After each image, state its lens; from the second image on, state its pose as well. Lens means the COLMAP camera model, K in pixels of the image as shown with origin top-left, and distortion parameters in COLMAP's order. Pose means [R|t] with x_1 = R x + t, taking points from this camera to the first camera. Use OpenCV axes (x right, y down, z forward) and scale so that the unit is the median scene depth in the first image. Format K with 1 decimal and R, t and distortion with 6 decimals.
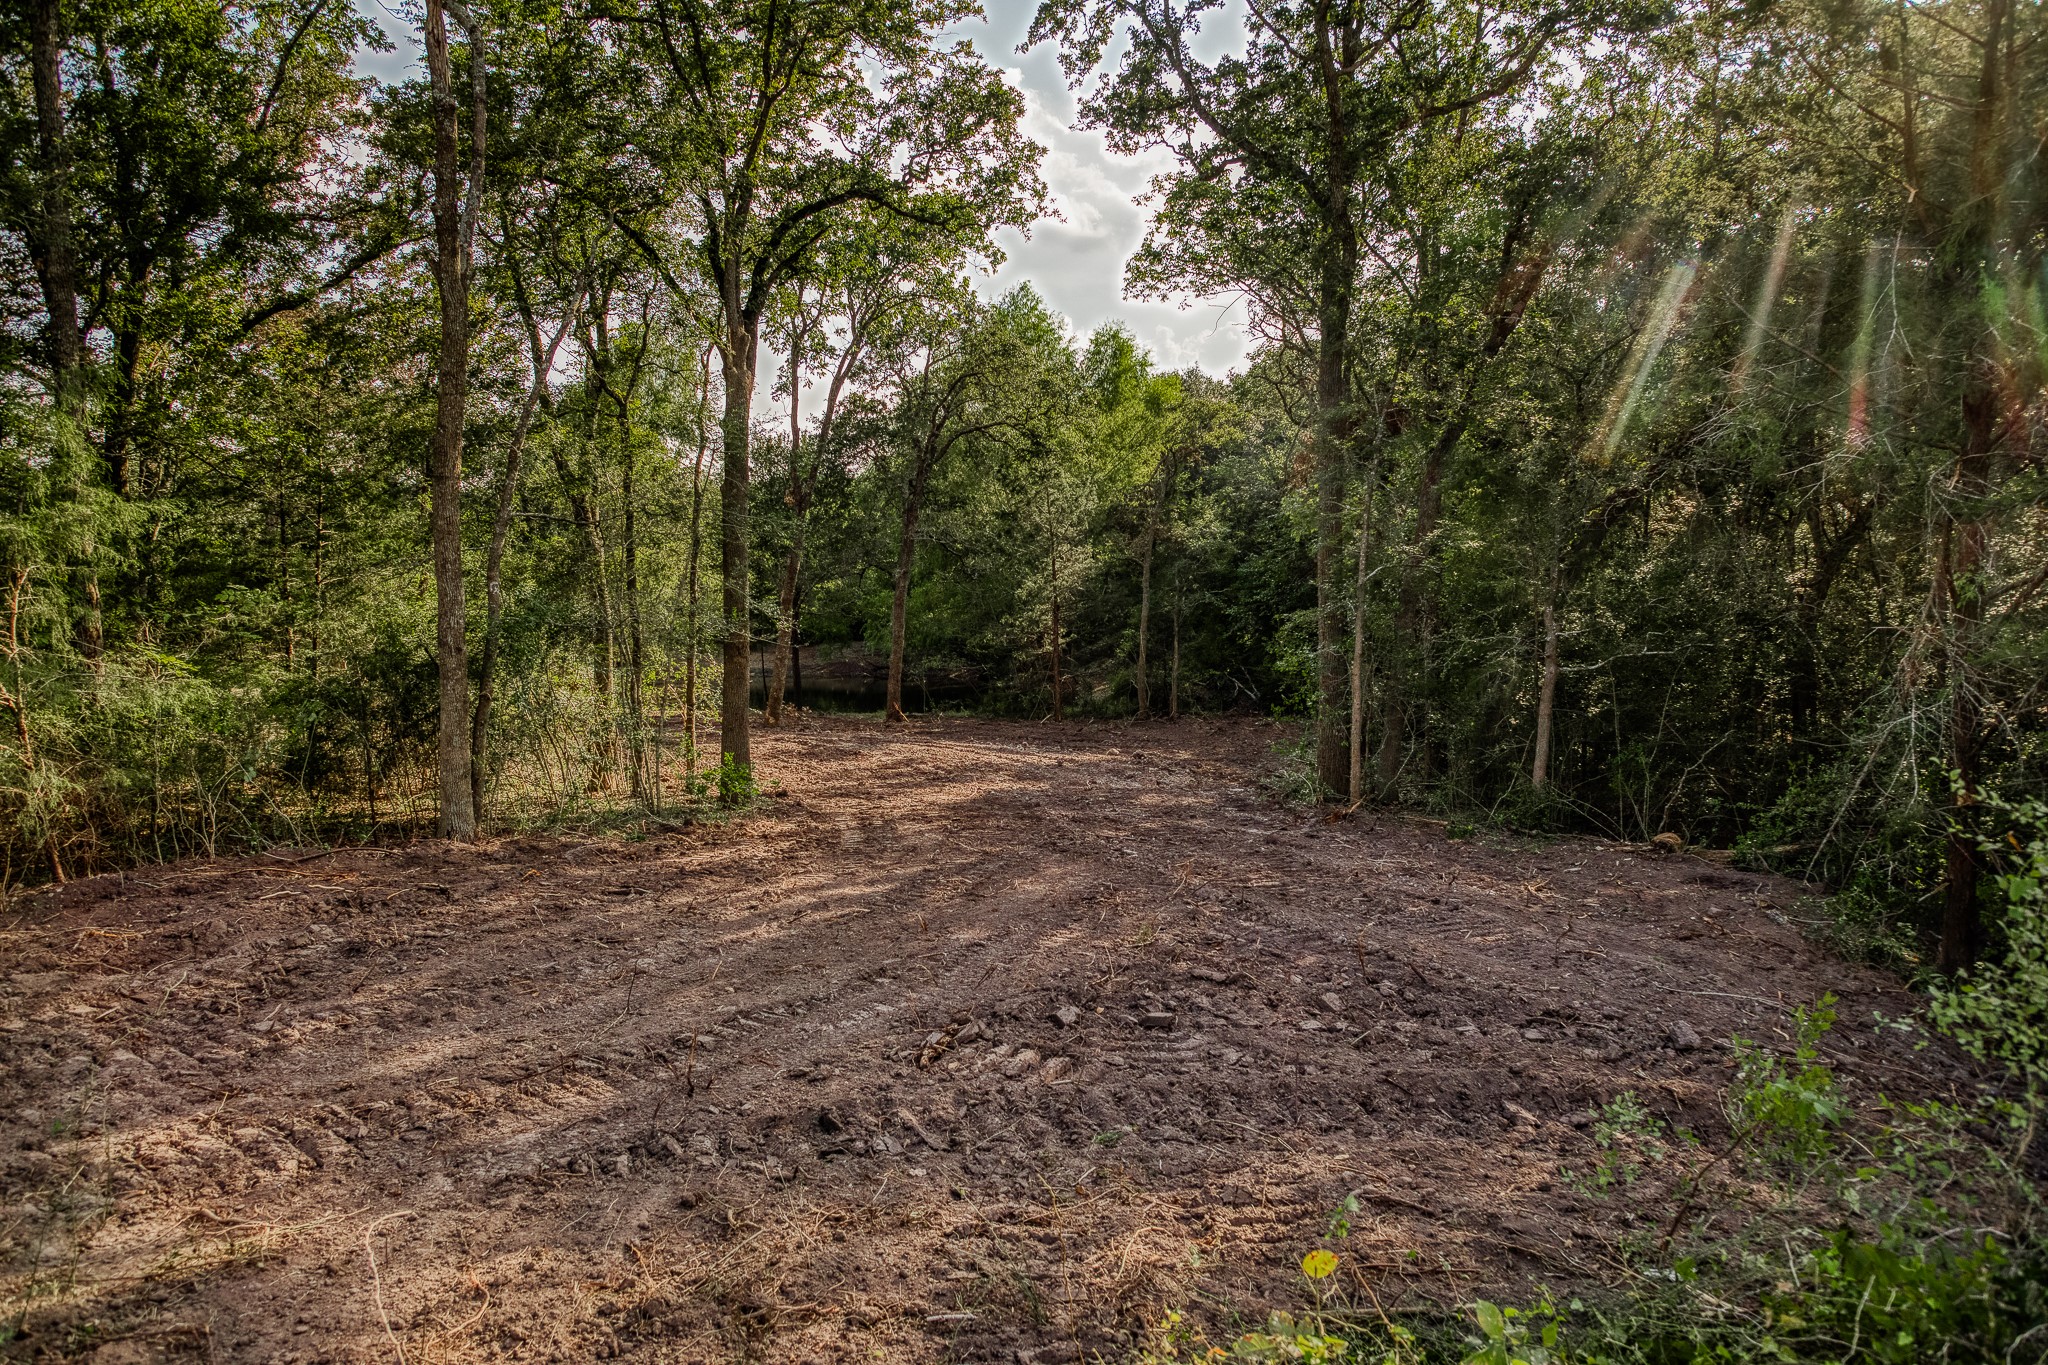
lens RADIAL K [[1448.9, 0, 1024.0], [0, 1448.9, 682.5], [0, 0, 1]] dist [-0.003666, 0.002314]
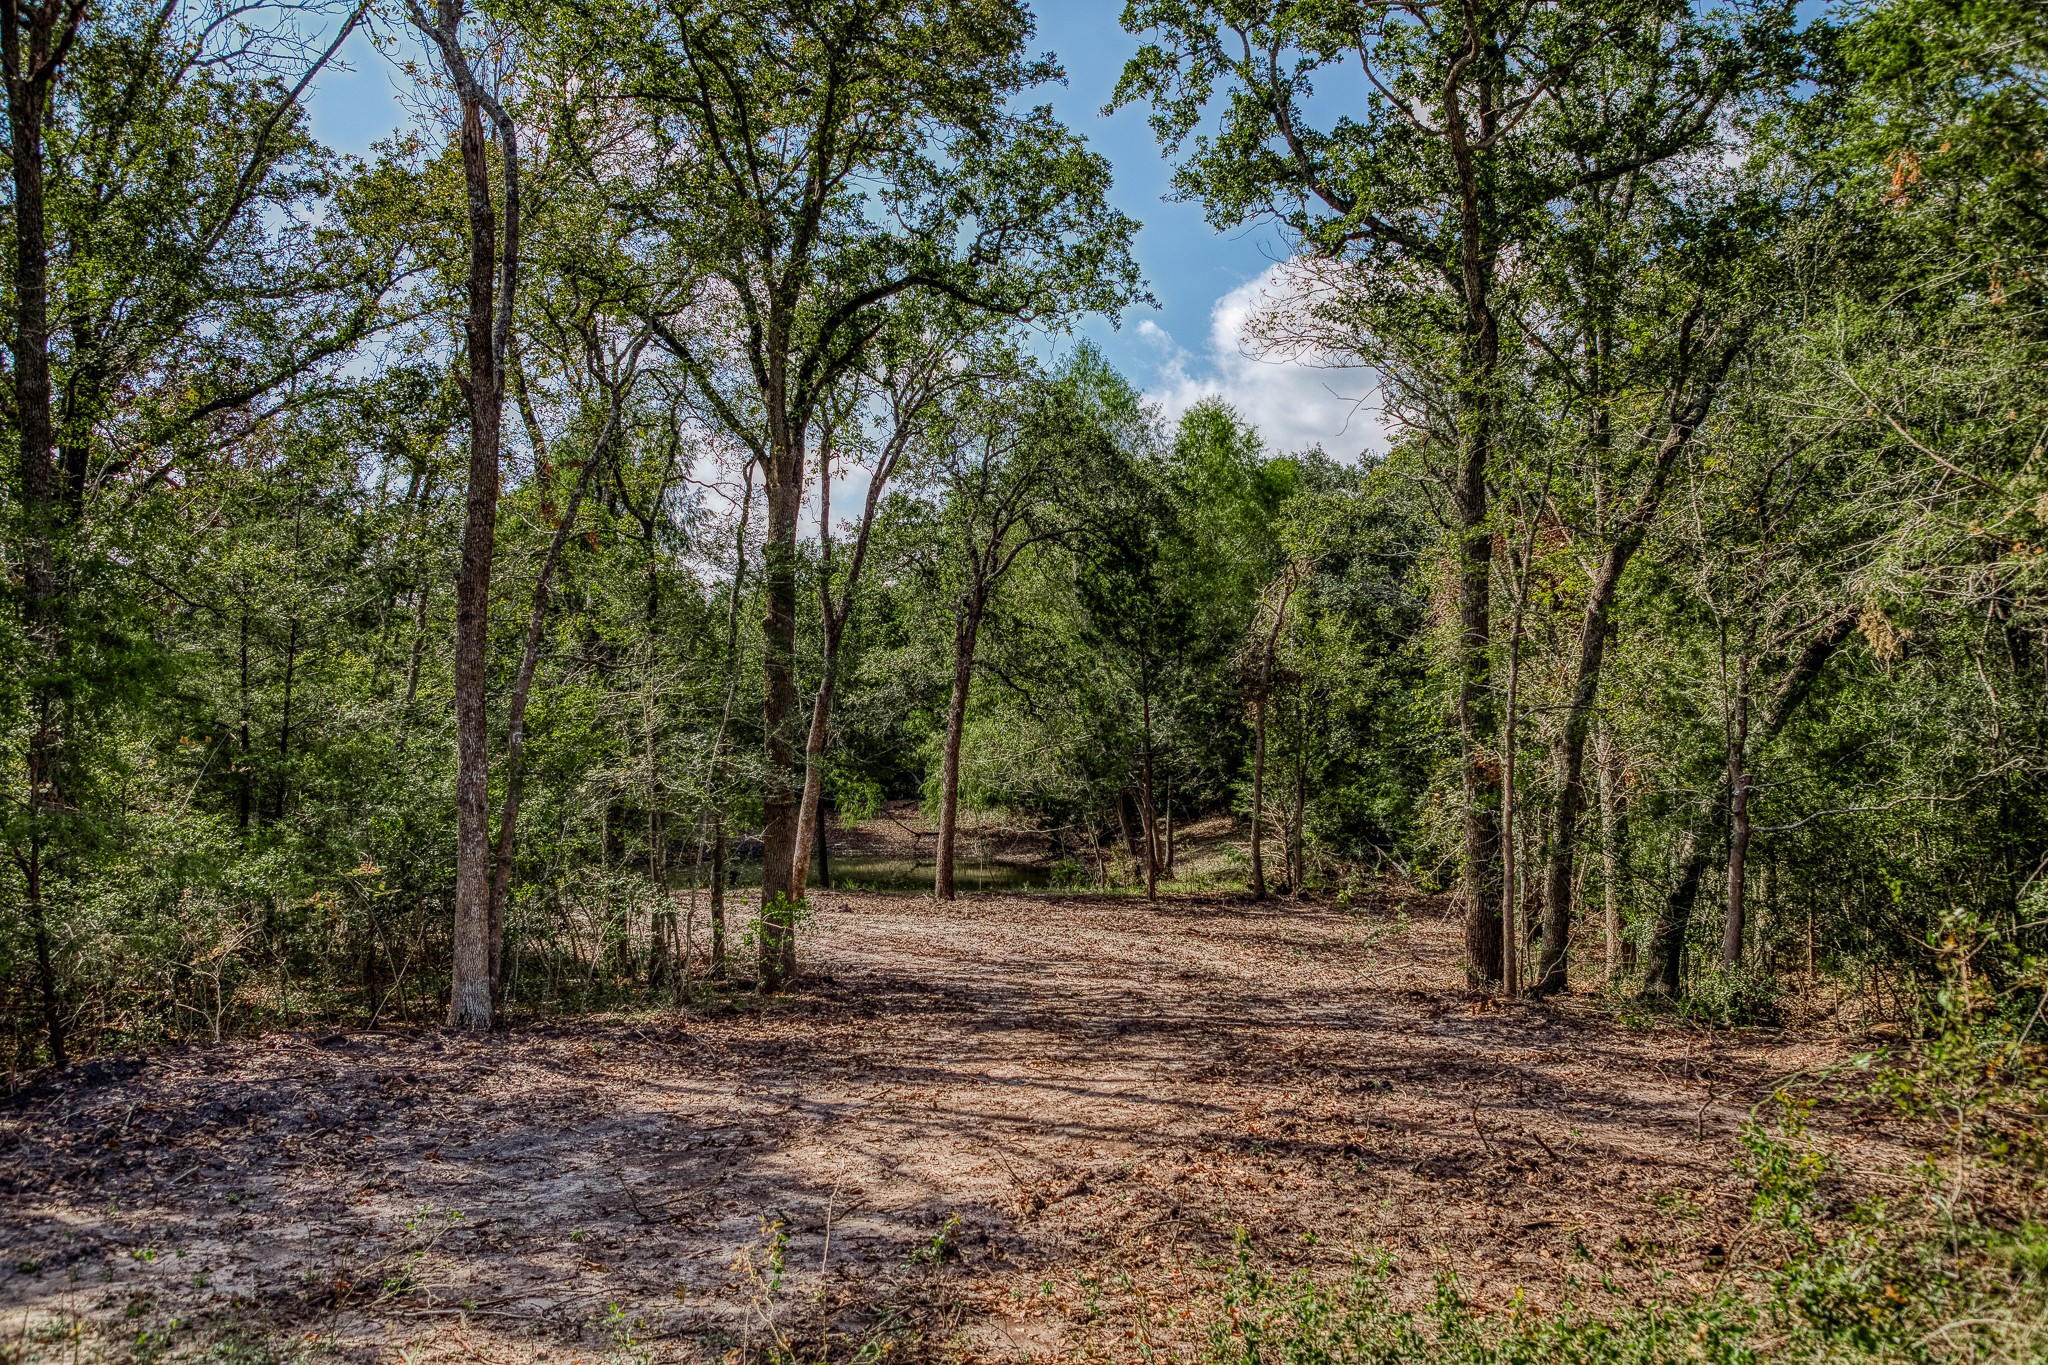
lens RADIAL K [[1445.6, 0, 1024.0], [0, 1445.6, 682.5], [0, 0, 1]] dist [0.001592, 0.008959]
pose [[0.996642, -0.010359, -0.081221, 0.016071], [0.002858, 0.995762, -0.091925, -0.014228], [0.081829, 0.091384, 0.992448, 0.162533]]
